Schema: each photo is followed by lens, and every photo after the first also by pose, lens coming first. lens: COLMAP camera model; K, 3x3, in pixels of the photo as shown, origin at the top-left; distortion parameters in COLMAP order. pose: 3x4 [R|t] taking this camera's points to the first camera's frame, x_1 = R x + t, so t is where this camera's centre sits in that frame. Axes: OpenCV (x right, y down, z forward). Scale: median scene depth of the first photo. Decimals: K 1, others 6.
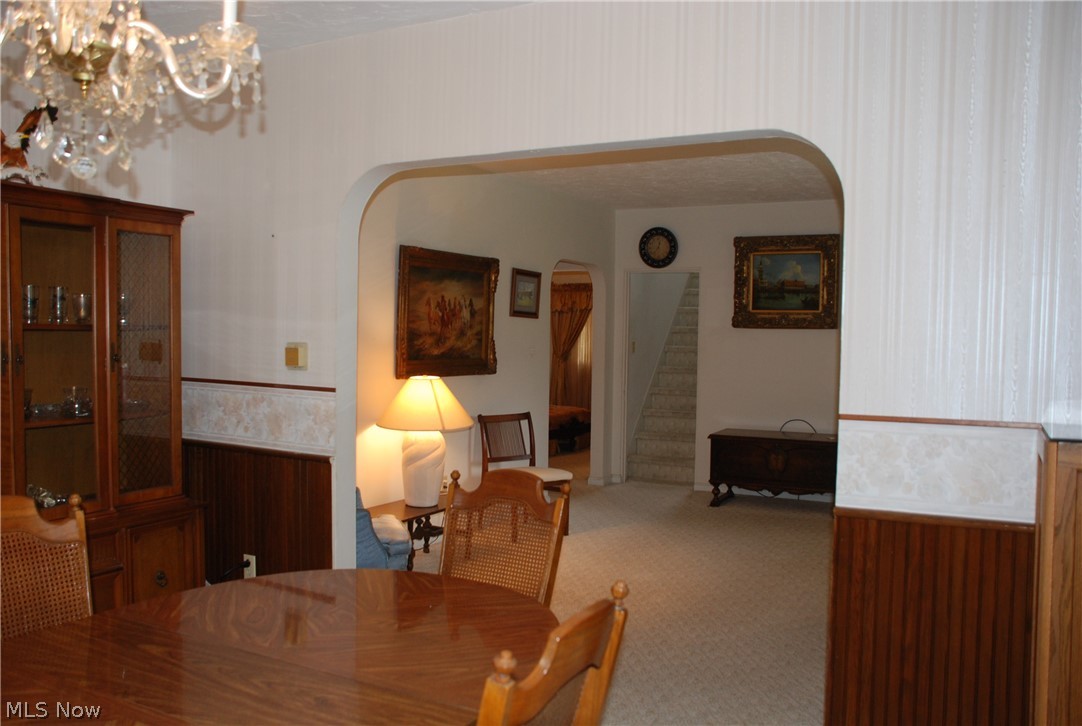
lens RADIAL K [[933.7, 0, 541.2], [0, 933.7, 366.8], [0, 0, 1]] dist [-0.000074, -0.000017]
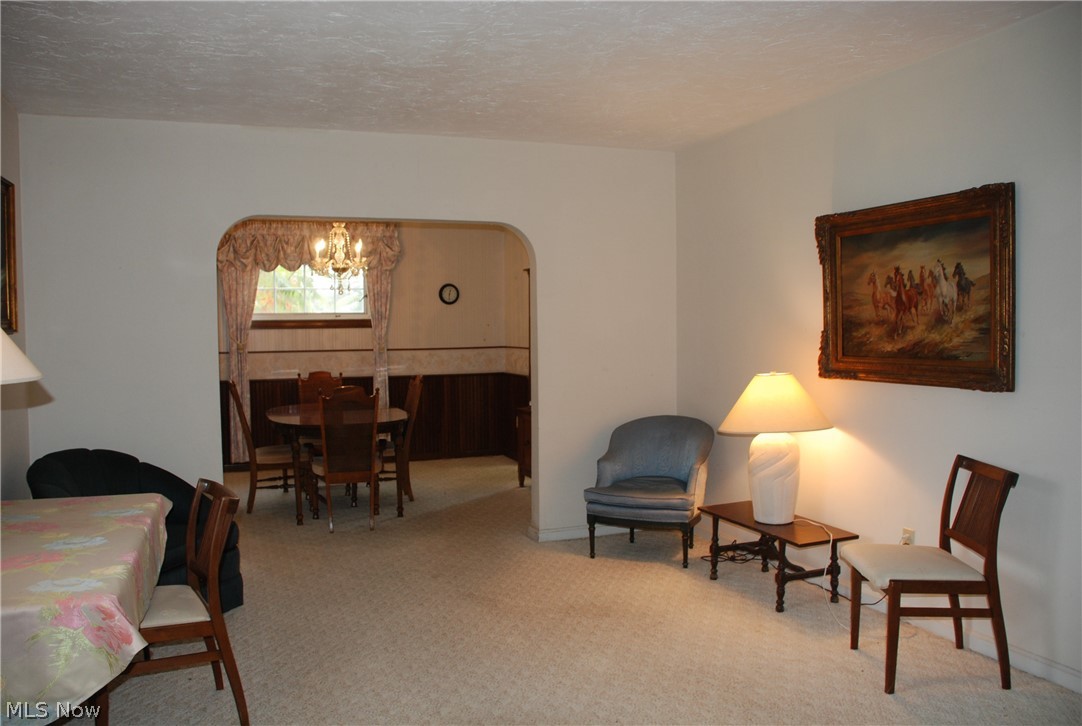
lens RADIAL K [[849.7, 0, 541.0], [0, 849.7, 359.8], [0, 0, 1]] dist [-0.001268, -0.000366]
pose [[-0.616692, 0.015212, -0.787058, 0.557175], [-0.033103, 0.998428, 0.045234, -0.026891], [0.786508, 0.053950, -0.615219, 1.182164]]
